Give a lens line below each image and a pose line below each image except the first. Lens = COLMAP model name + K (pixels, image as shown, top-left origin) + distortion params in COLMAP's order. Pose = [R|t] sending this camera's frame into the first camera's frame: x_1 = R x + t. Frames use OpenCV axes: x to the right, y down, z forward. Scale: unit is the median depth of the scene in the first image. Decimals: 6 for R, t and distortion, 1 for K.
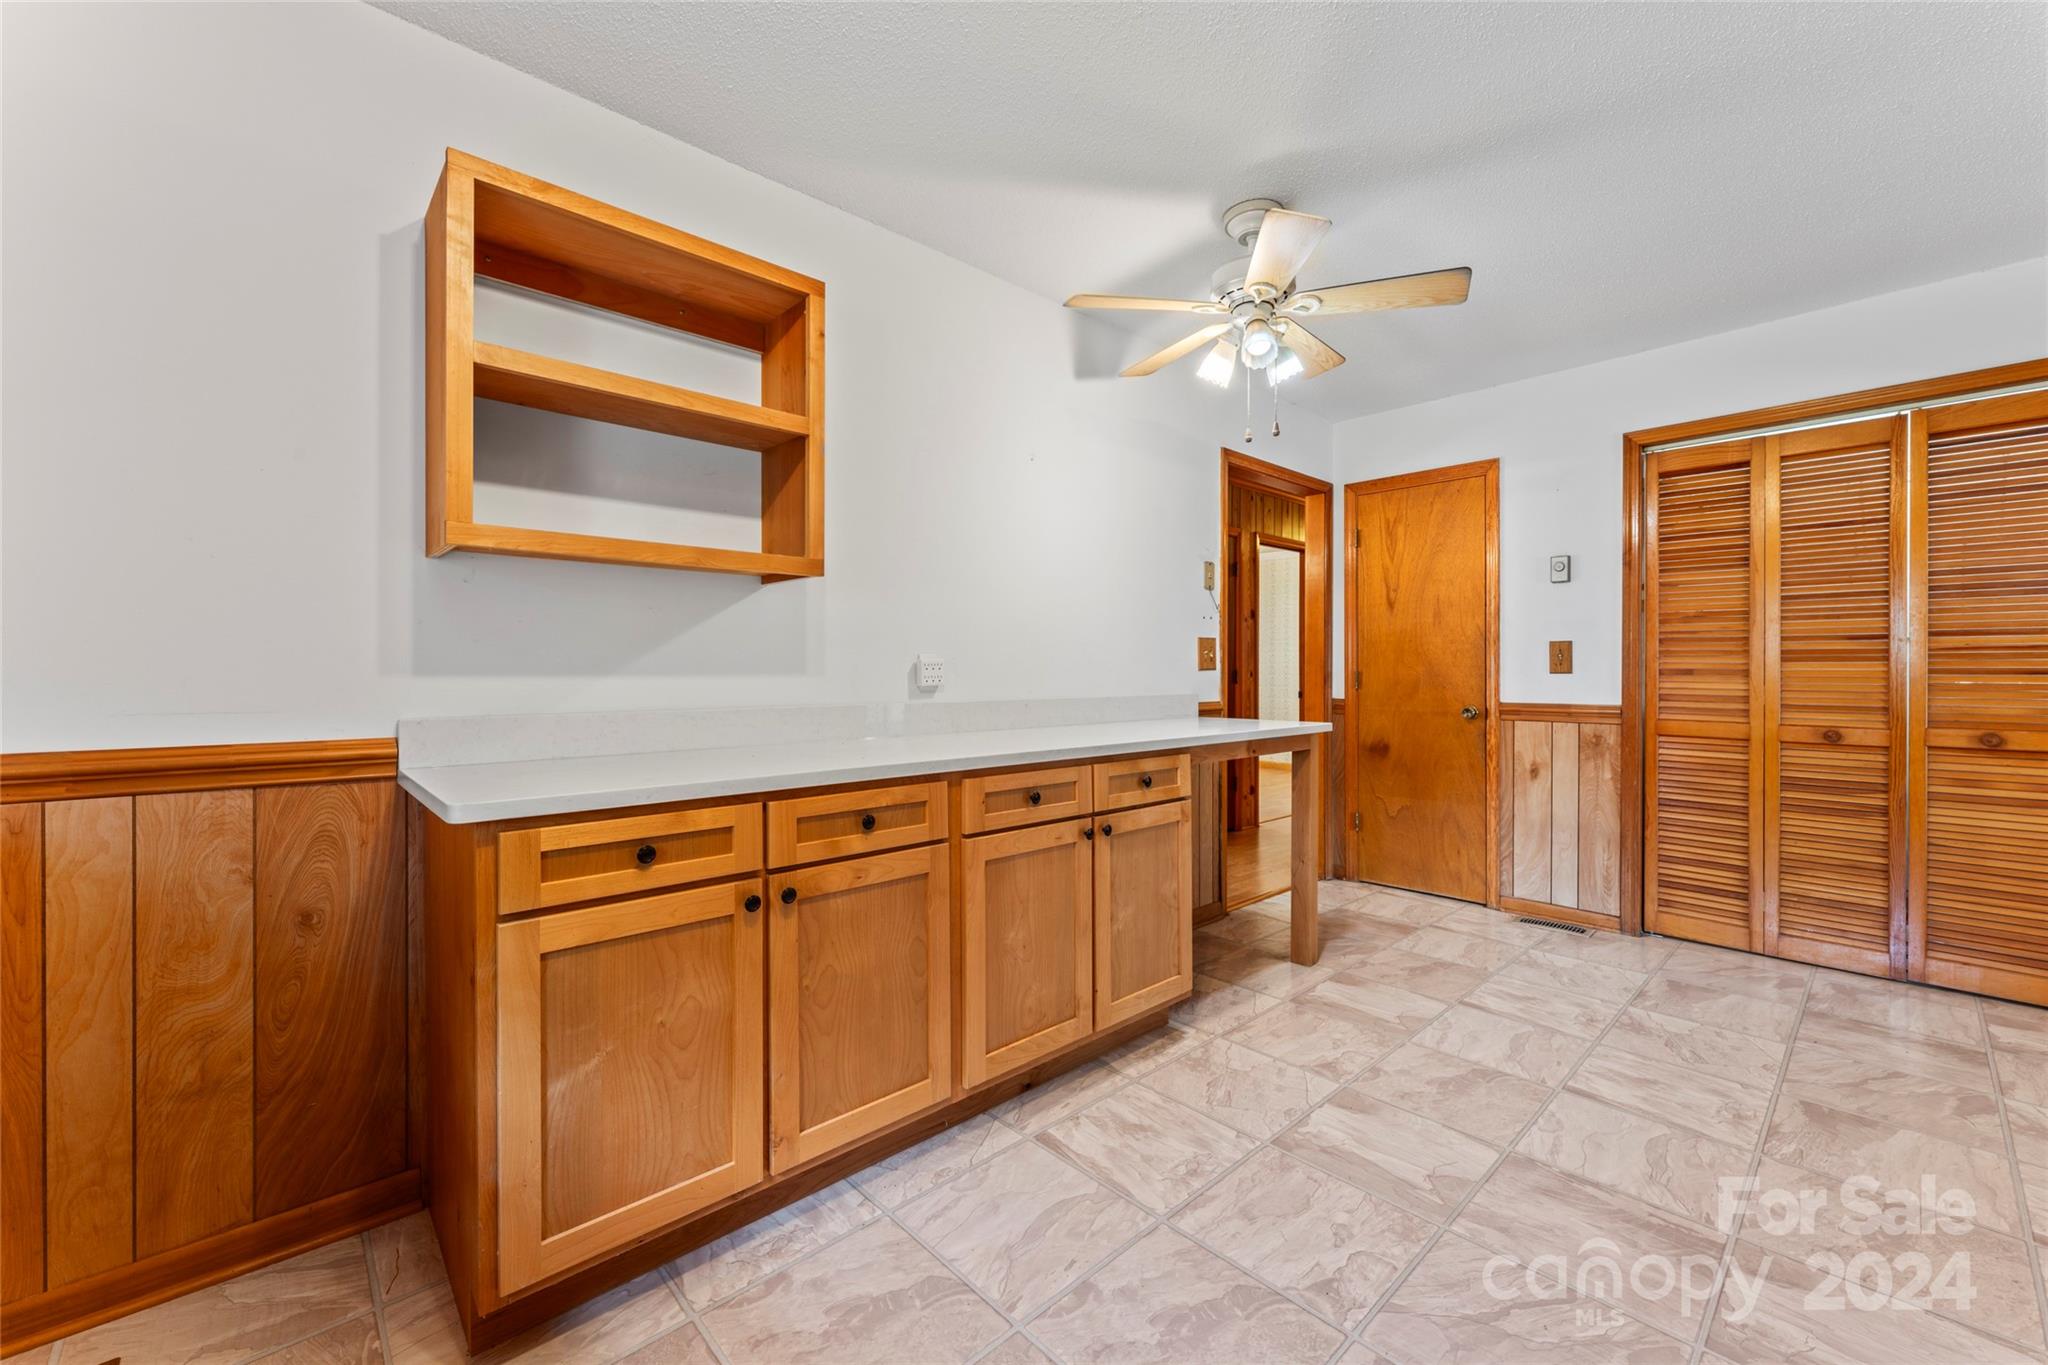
lens RADIAL K [[822.9, 0, 1025.9], [0, 822.9, 676.4], [0, 0, 1]] dist [-0.000990, 0.001055]
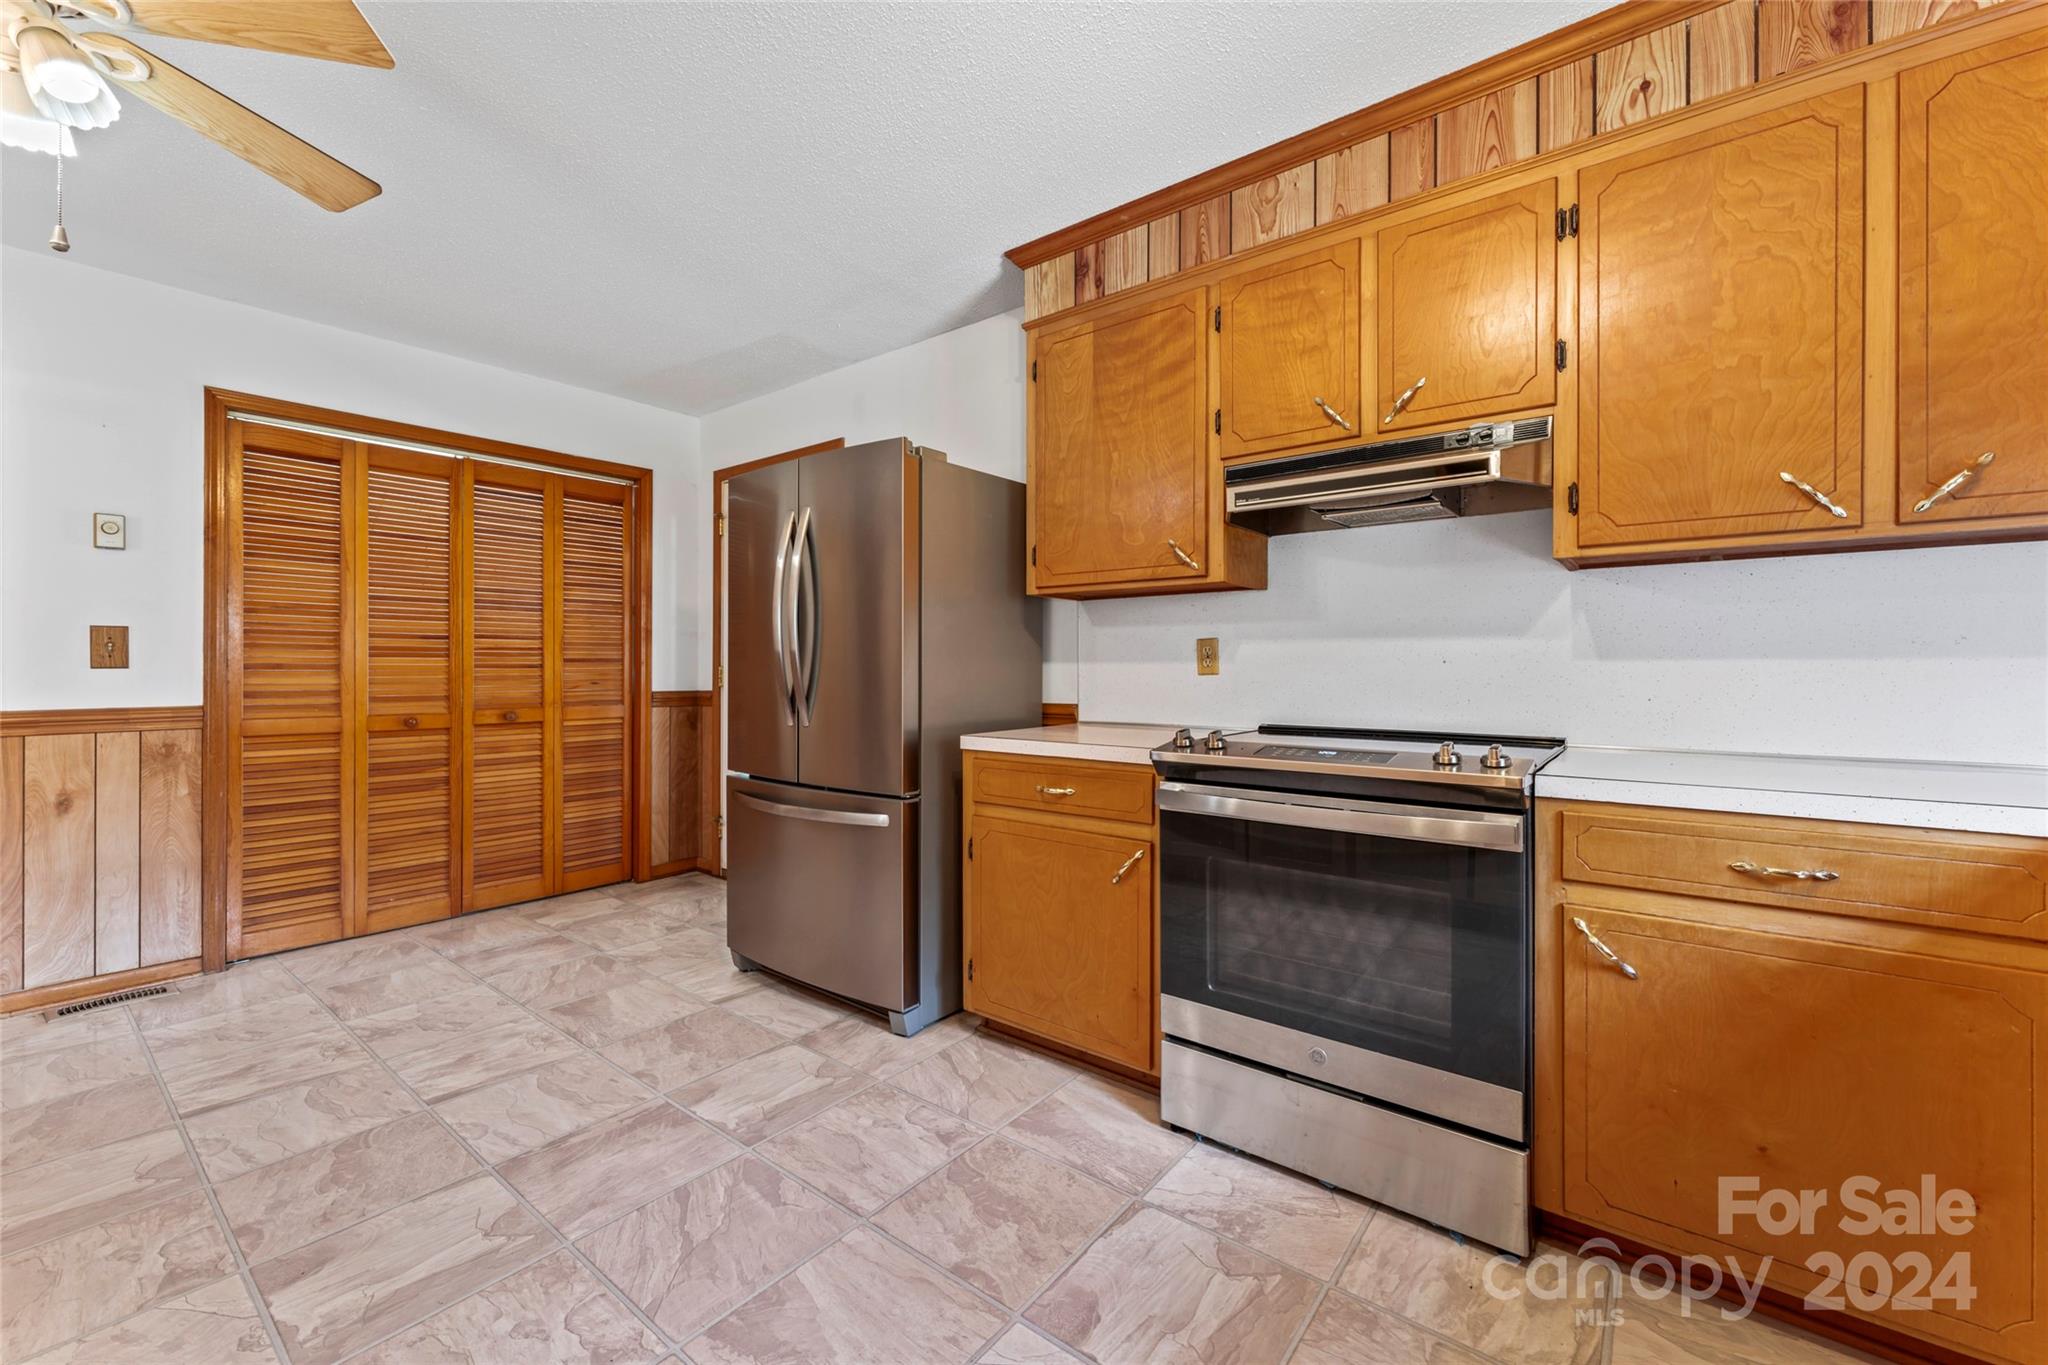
lens RADIAL K [[822.9, 0, 1029.2], [0, 822.9, 677.2], [0, 0, 1]] dist [-0.000990, 0.001055]
pose [[-0.154793, -0.013153, 0.987859, -0.361364], [0.004986, 0.999888, 0.014094, -0.003302], [-0.987934, 0.007107, -0.154710, 0.425816]]
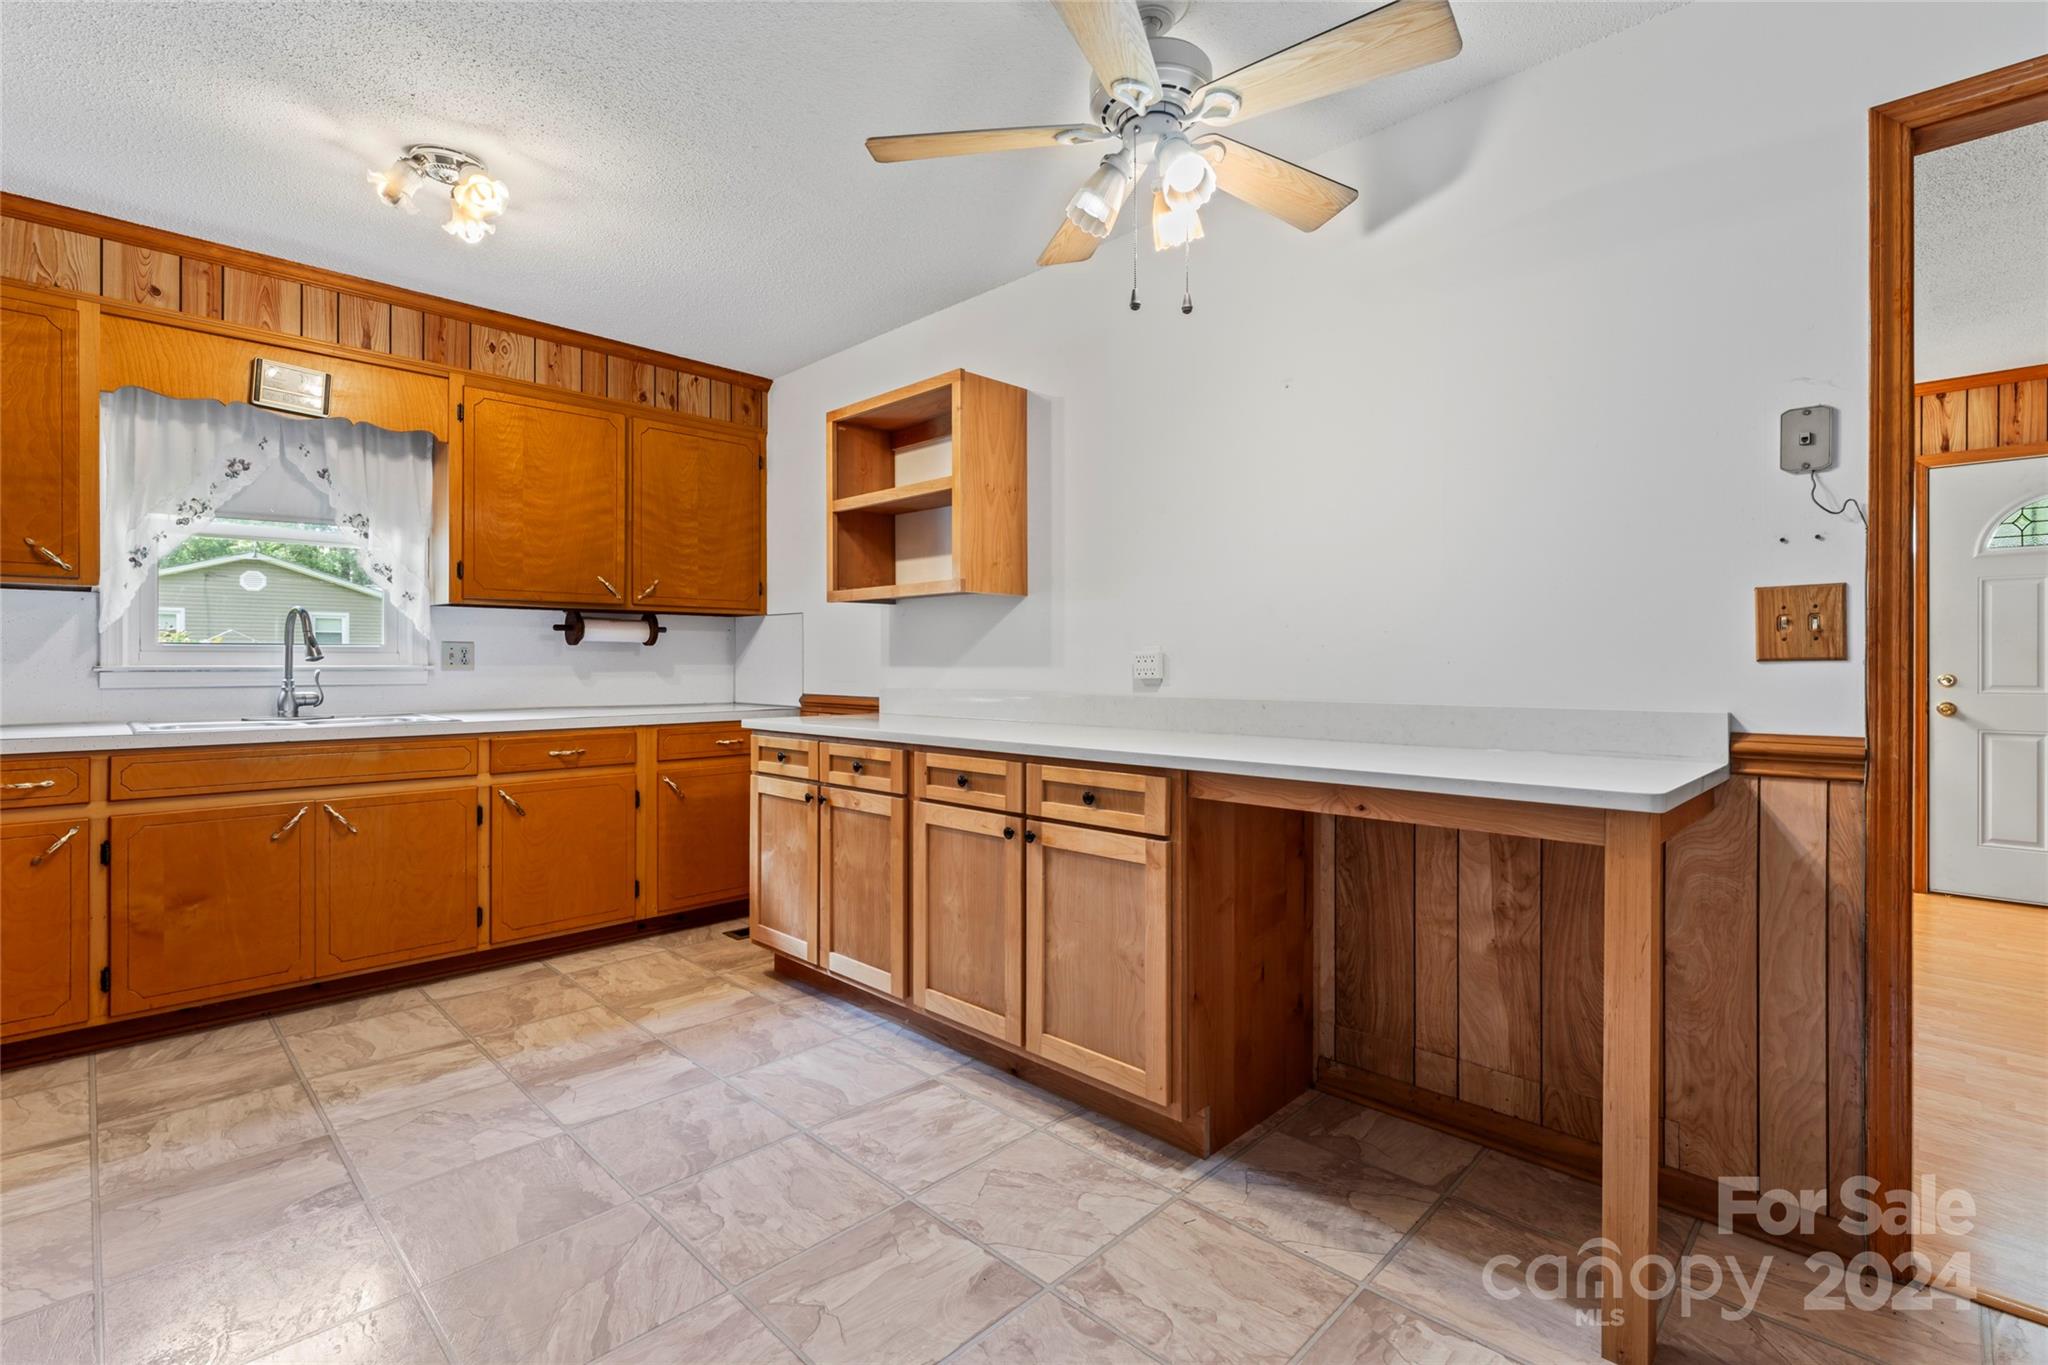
lens RADIAL K [[926.5, 0, 1017.3], [0, 926.5, 668.1], [0, 0, 1]] dist [-0.001417, -0.000859]
pose [[0.036137, 0.000979, -0.999346, 1.055692], [-0.005955, 0.999982, 0.000764, -0.001631], [0.999329, 0.005924, 0.036142, 0.883155]]
